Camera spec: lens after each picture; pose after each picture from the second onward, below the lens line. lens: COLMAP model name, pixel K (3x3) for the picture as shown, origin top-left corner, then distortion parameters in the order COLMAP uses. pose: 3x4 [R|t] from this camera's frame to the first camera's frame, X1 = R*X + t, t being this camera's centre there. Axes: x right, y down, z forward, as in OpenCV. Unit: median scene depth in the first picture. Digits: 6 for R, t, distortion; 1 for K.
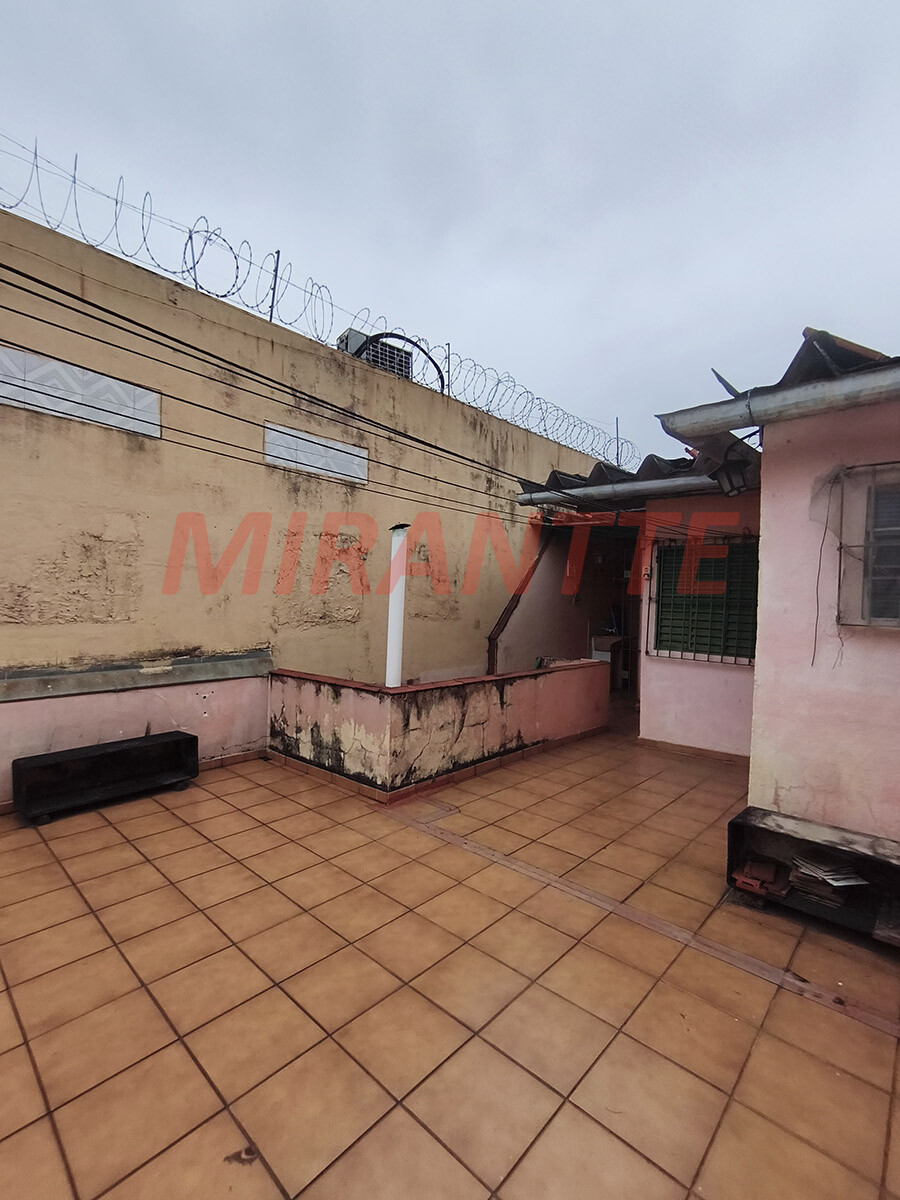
lens RADIAL K [[539.0, 0, 443.8], [0, 539.0, 617.0], [0, 0, 1]] dist [-0.004523, -0.000366]
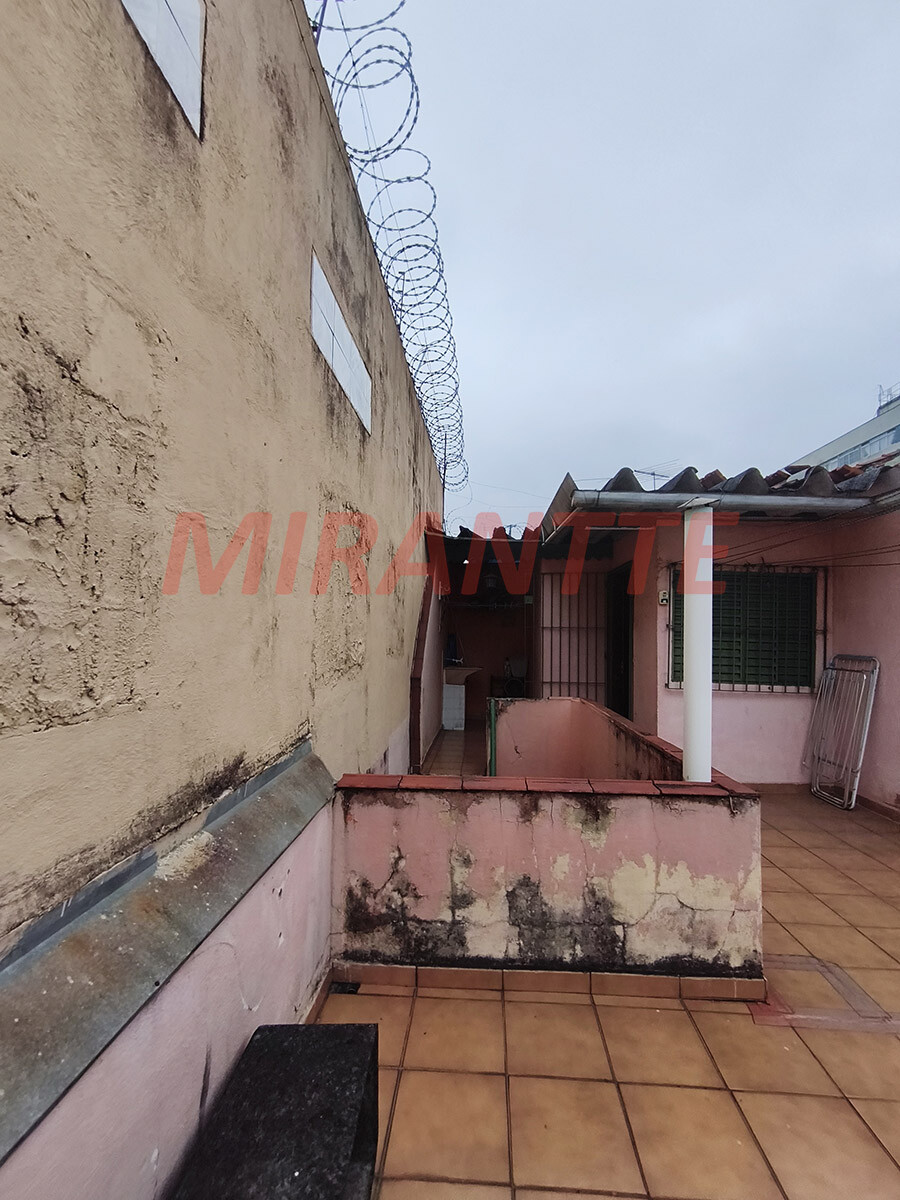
lens RADIAL K [[539.0, 0, 443.8], [0, 539.0, 617.0], [0, 0, 1]] dist [-0.004523, -0.000366]
pose [[0.773364, 0.014670, 0.633792, -0.616508], [0.017562, 0.998853, -0.044550, -0.021482], [-0.633718, 0.045584, 0.772220, 0.663493]]
